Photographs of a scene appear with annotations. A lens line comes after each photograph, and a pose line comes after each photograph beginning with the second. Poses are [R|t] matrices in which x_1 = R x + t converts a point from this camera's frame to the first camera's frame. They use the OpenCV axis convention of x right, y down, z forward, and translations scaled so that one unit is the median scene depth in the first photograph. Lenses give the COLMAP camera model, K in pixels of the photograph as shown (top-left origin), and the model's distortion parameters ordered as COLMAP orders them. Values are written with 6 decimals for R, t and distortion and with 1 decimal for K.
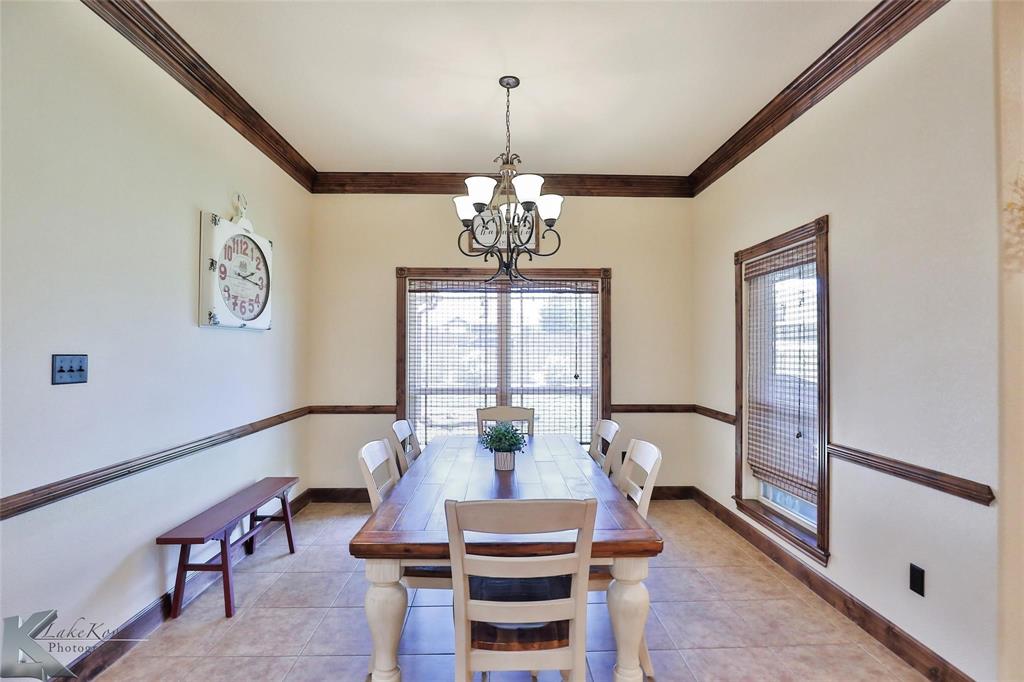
lens RADIAL K [[494.3, 0, 506.8], [0, 494.3, 345.0], [0, 0, 1]] dist [-0.023451, 0.000112]
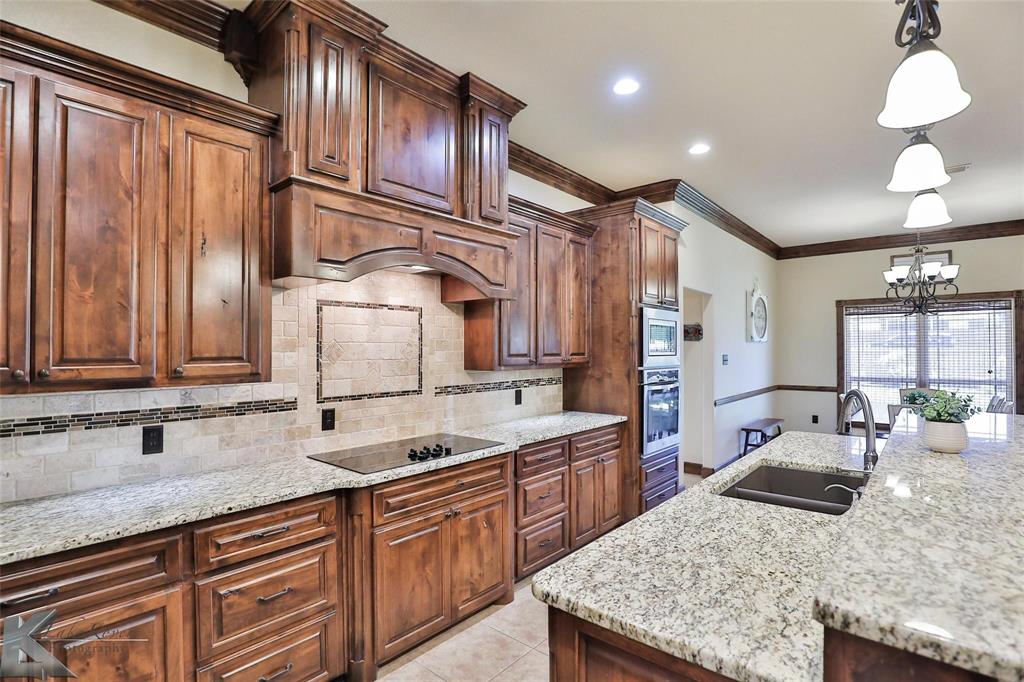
lens RADIAL K [[494.3, 0, 513.5], [0, 494.3, 344.3], [0, 0, 1]] dist [-0.023451, 0.000112]
pose [[0.745526, -0.010311, -0.666397, 0.051336], [0.009496, 0.999943, -0.004847, -0.017834], [0.666409, -0.002715, 0.745581, -0.878117]]
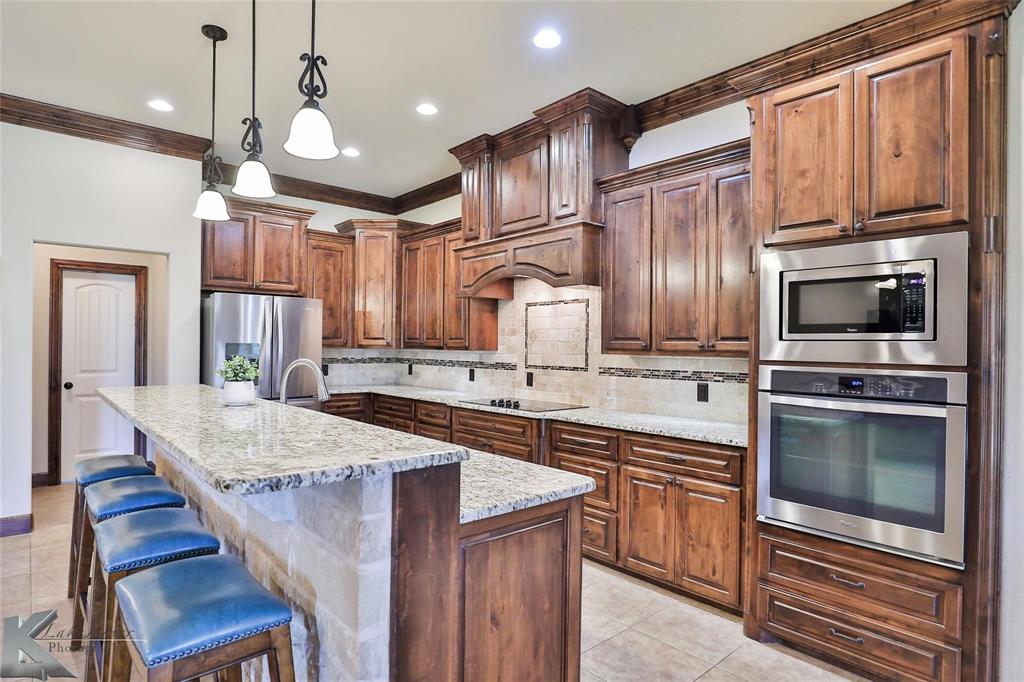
lens RADIAL K [[554.3, 0, 508.2], [0, 554.3, 345.3], [0, 0, 1]] dist [-0.019011, -0.000824]
pose [[-0.763950, -0.009616, -0.645204, 0.192074], [-0.006874, 0.999953, -0.006764, 0.011327], [0.645239, -0.000732, -0.763981, 0.184616]]
